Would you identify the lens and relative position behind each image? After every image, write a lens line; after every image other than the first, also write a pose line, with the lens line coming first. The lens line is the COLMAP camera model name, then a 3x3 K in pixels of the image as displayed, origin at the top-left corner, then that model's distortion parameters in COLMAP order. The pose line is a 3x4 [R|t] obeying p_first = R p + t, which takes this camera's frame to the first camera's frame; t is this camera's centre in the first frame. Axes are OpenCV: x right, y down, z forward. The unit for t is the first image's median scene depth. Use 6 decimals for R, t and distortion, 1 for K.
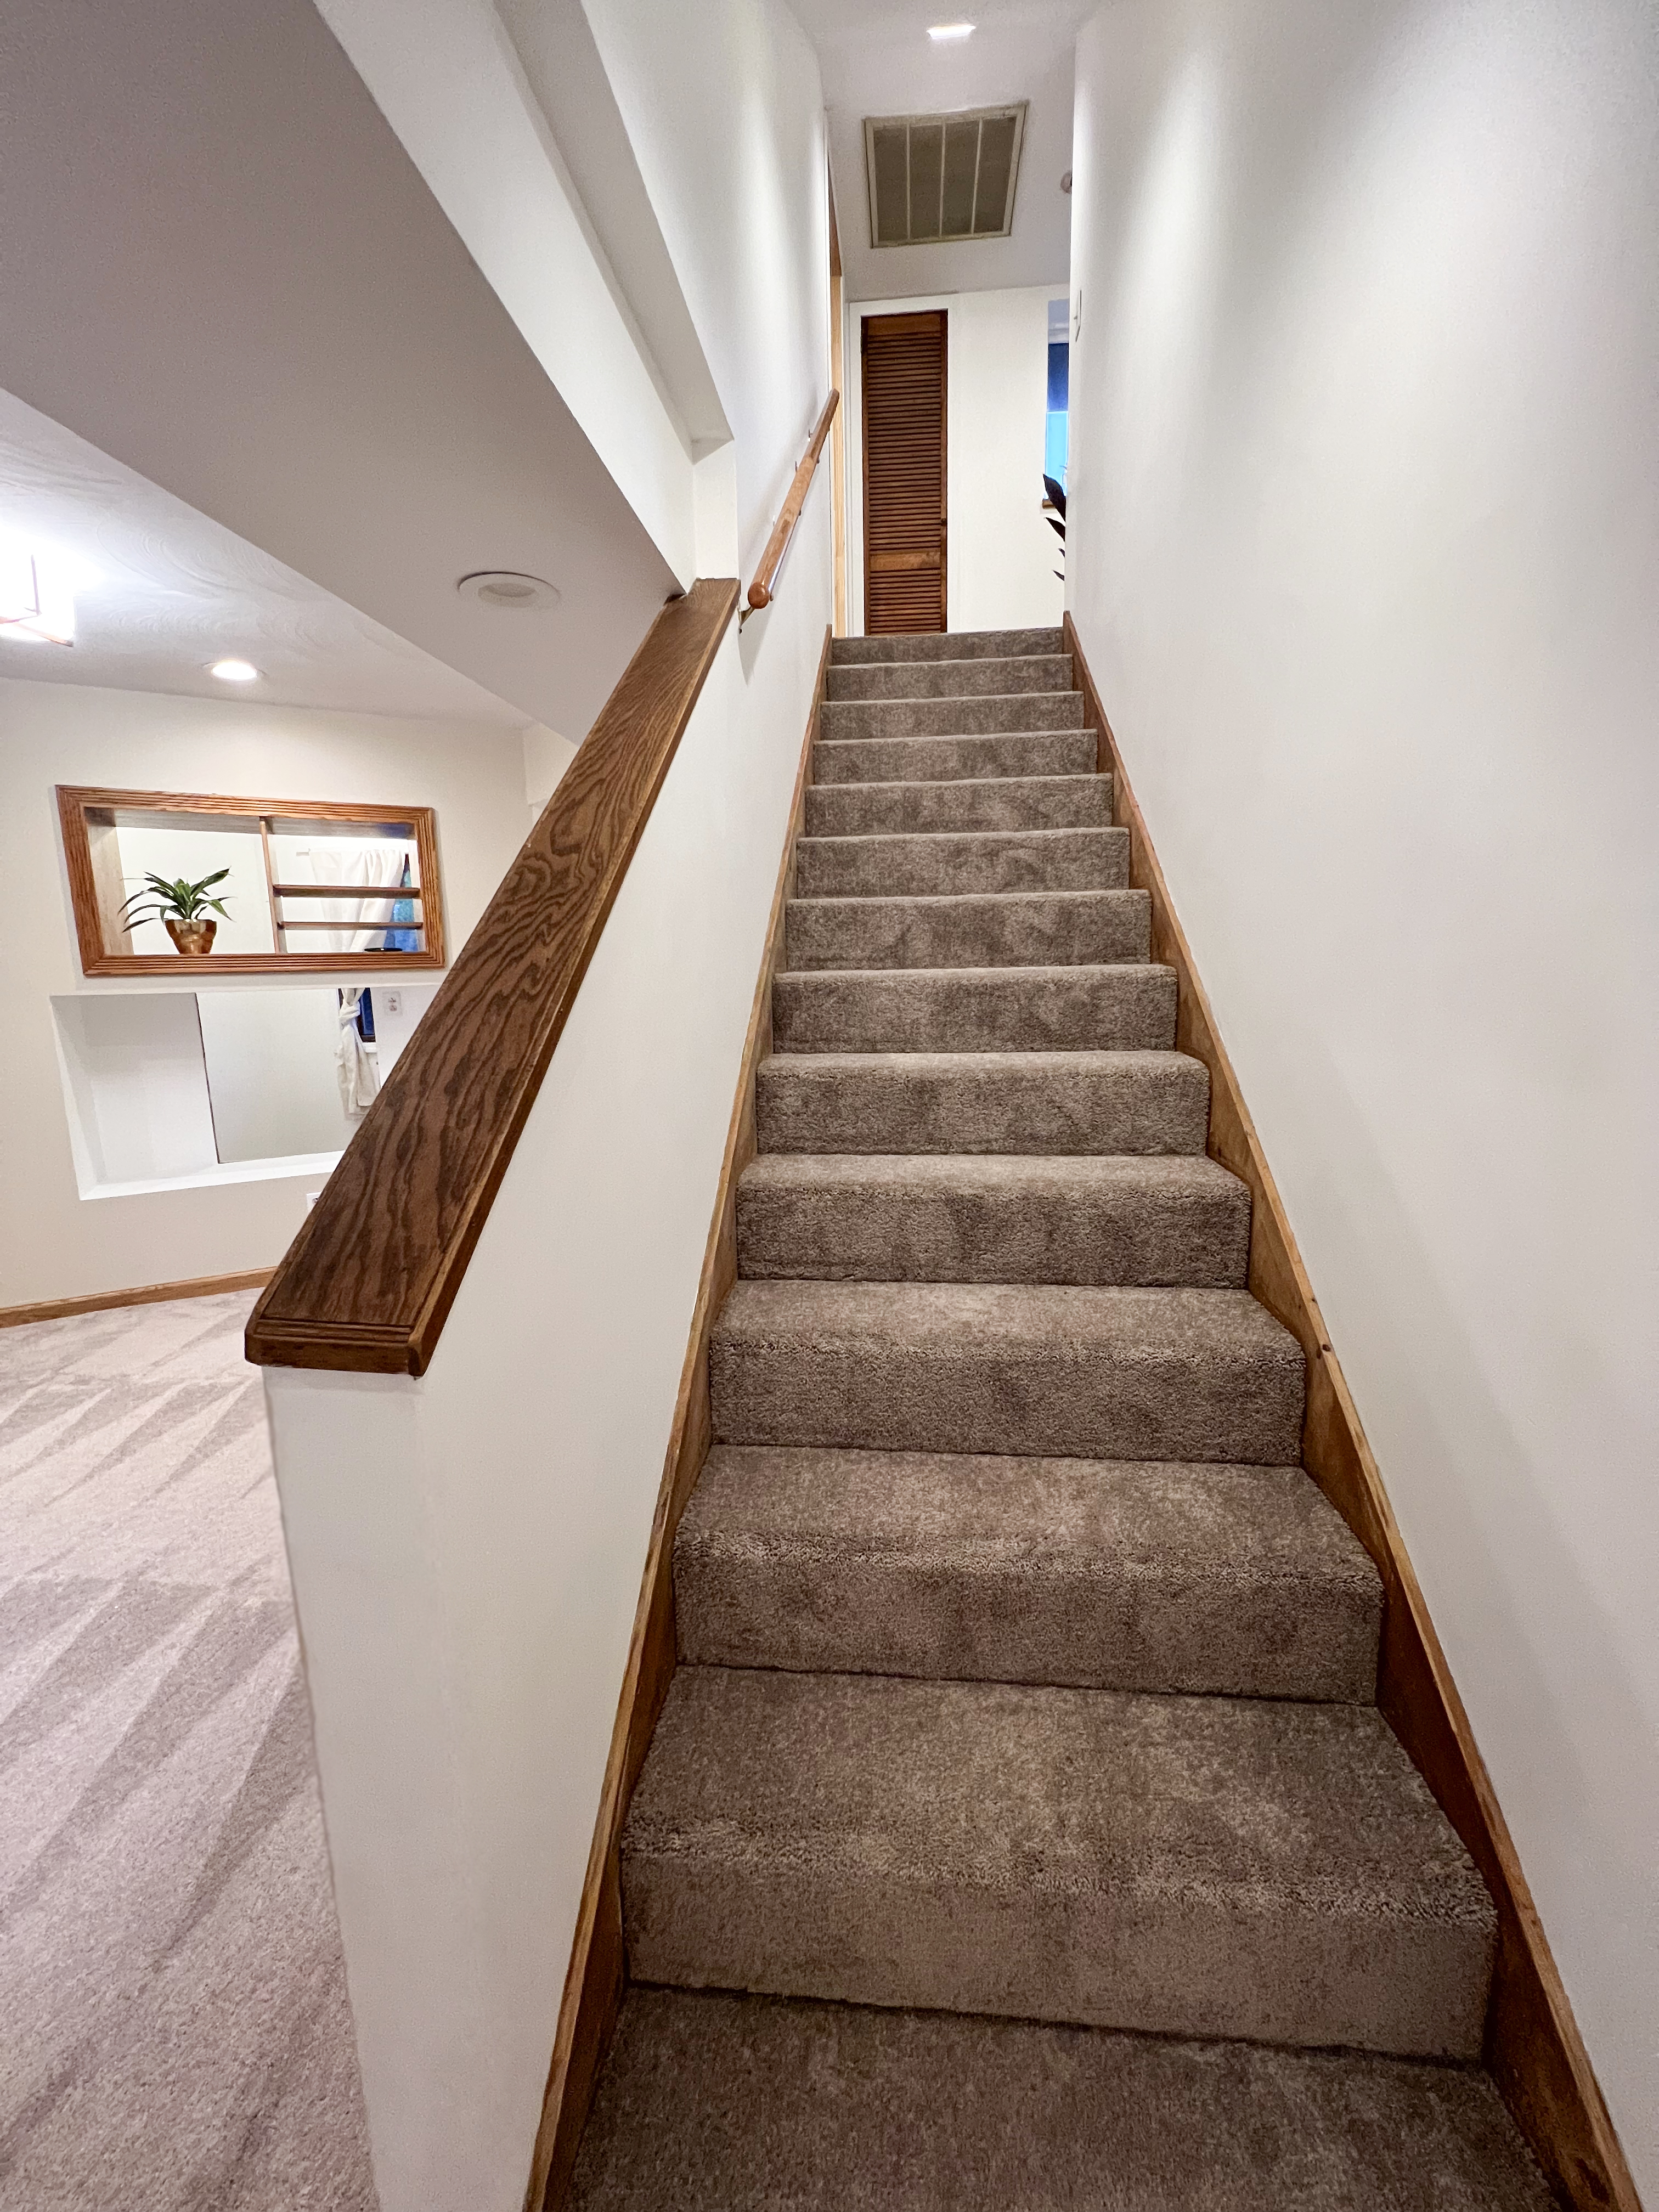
lens RADIAL K [[875.7, 0, 832.4], [0, 875.7, 1099.5], [0, 0, 1]] dist [-0.001773, -0.000557]
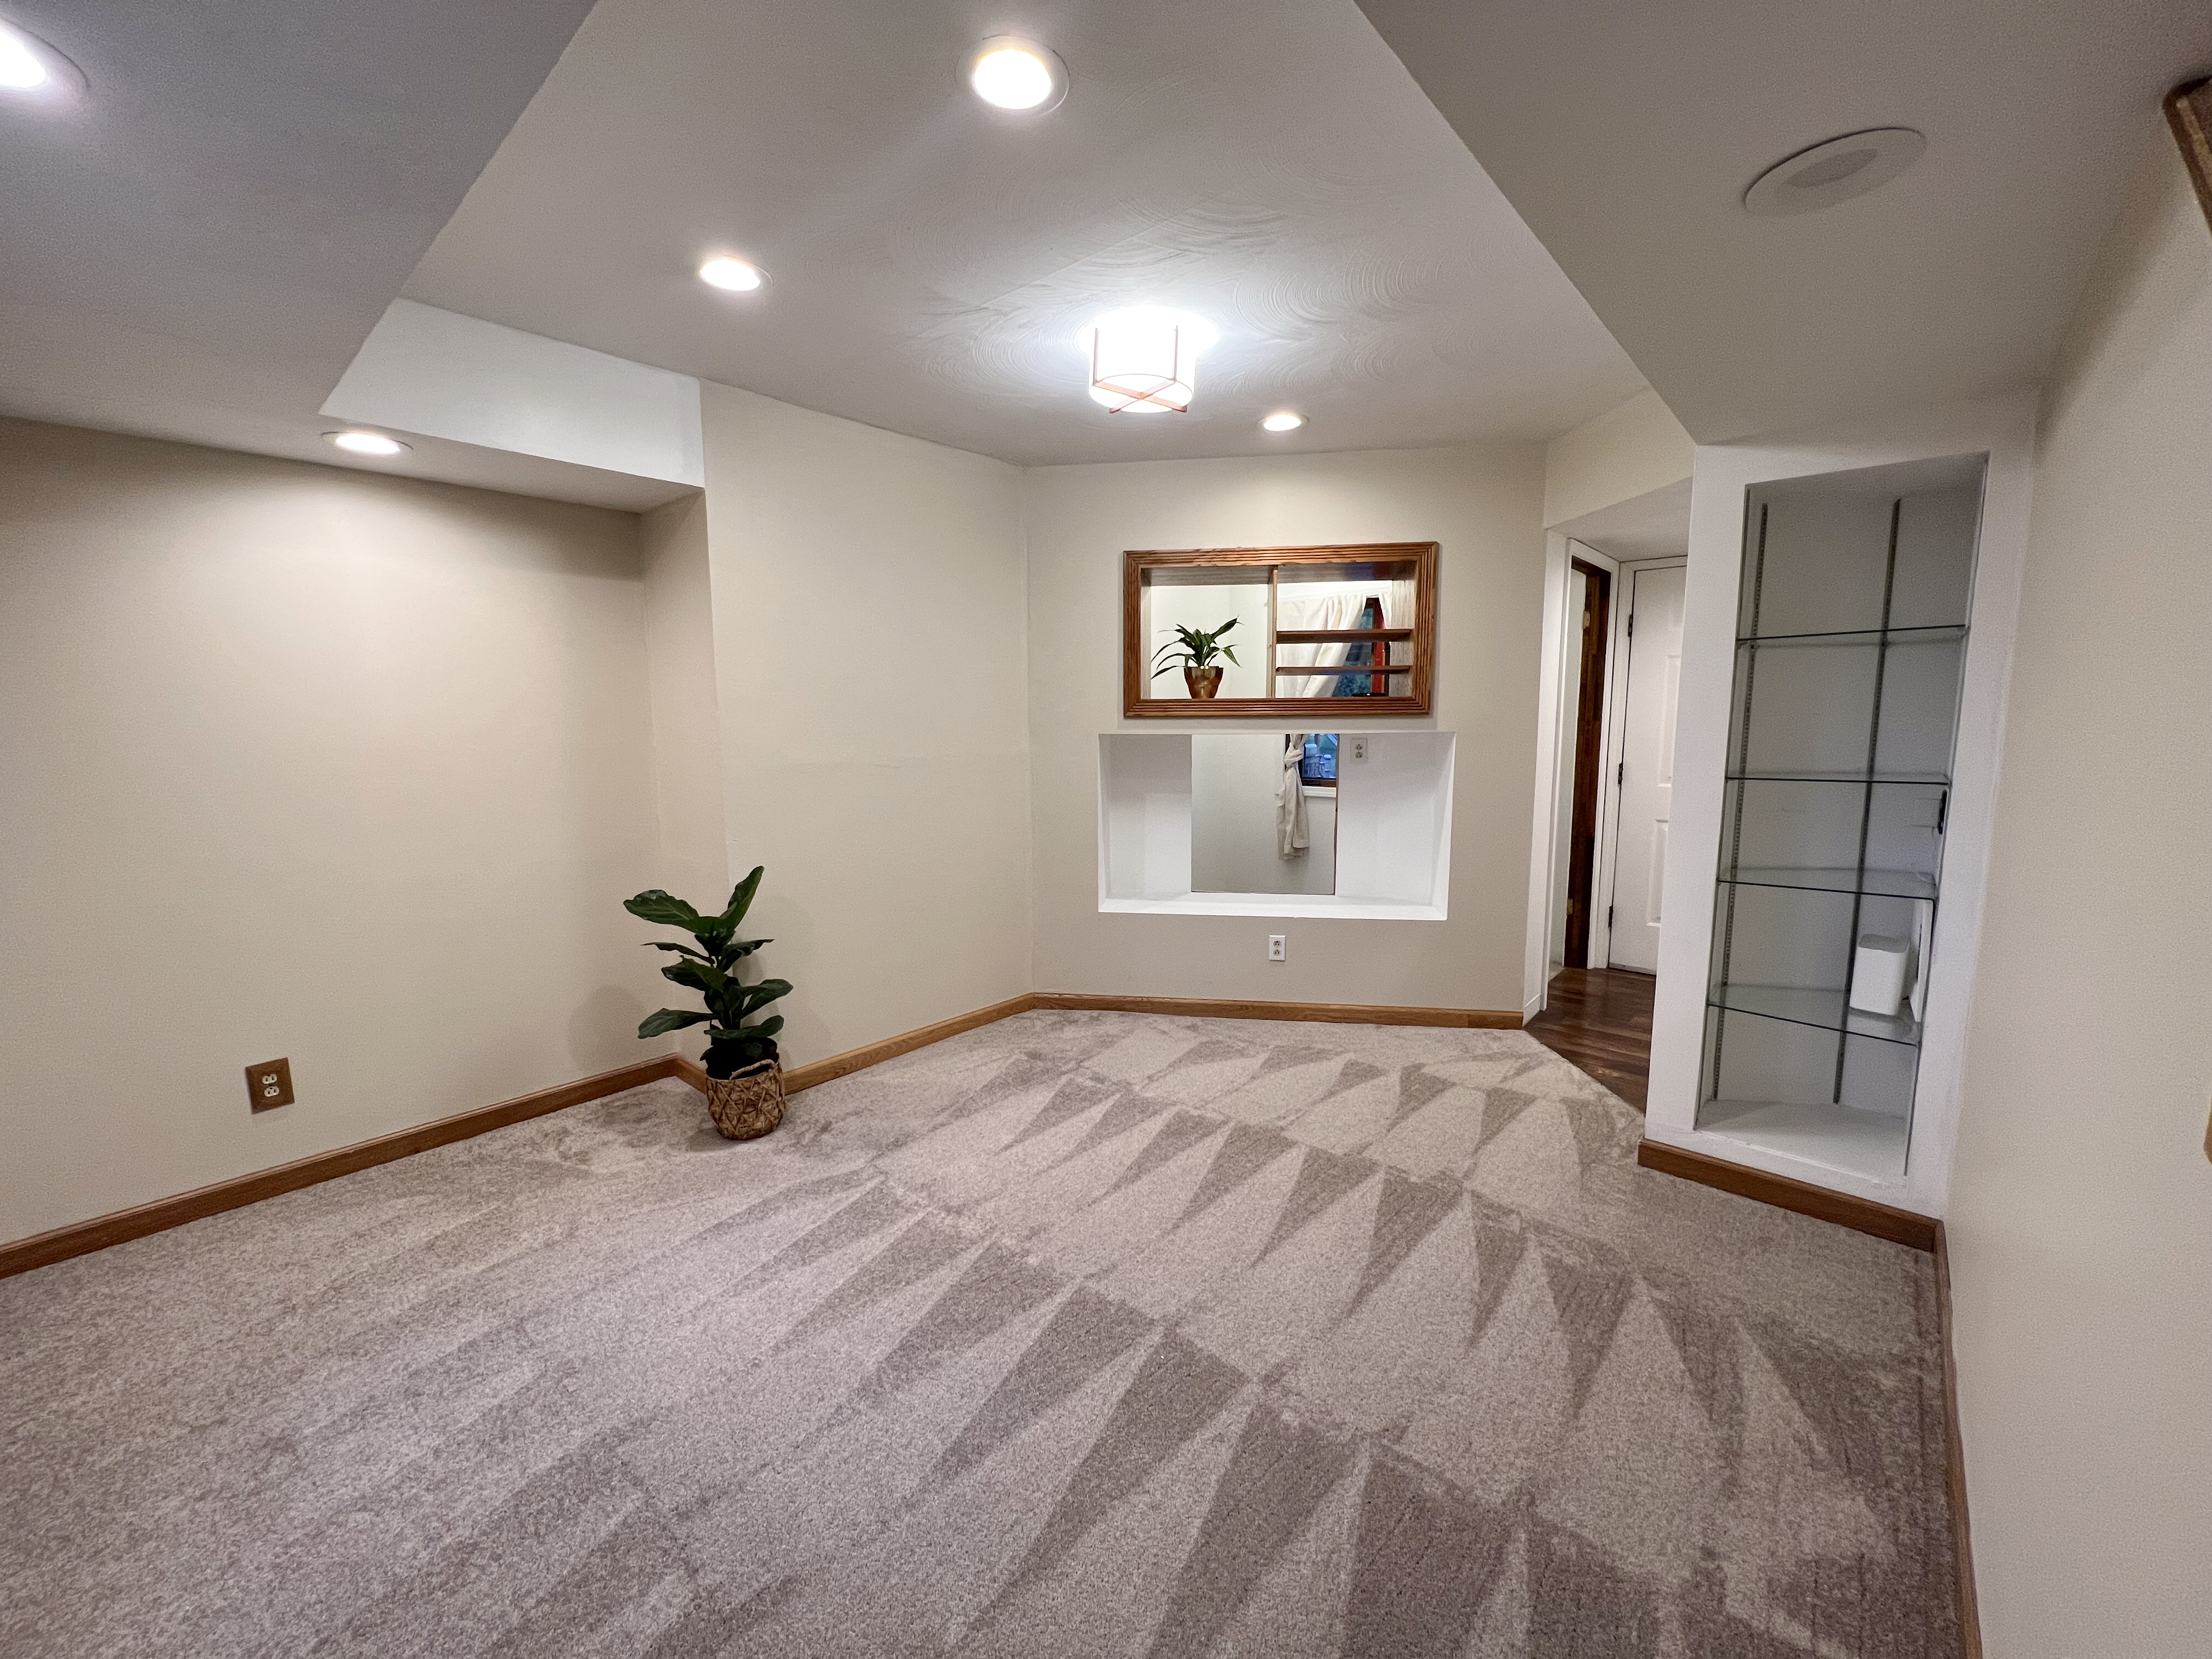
lens RADIAL K [[875.7, 0, 1102.6], [0, 875.7, 826.2], [0, 0, 1]] dist [-0.001773, -0.000557]
pose [[0.801418, 0.091386, -0.591083, -0.180090], [-0.103742, 0.994518, 0.013103, -0.011746], [0.589040, 0.050819, 0.806505, 0.068838]]
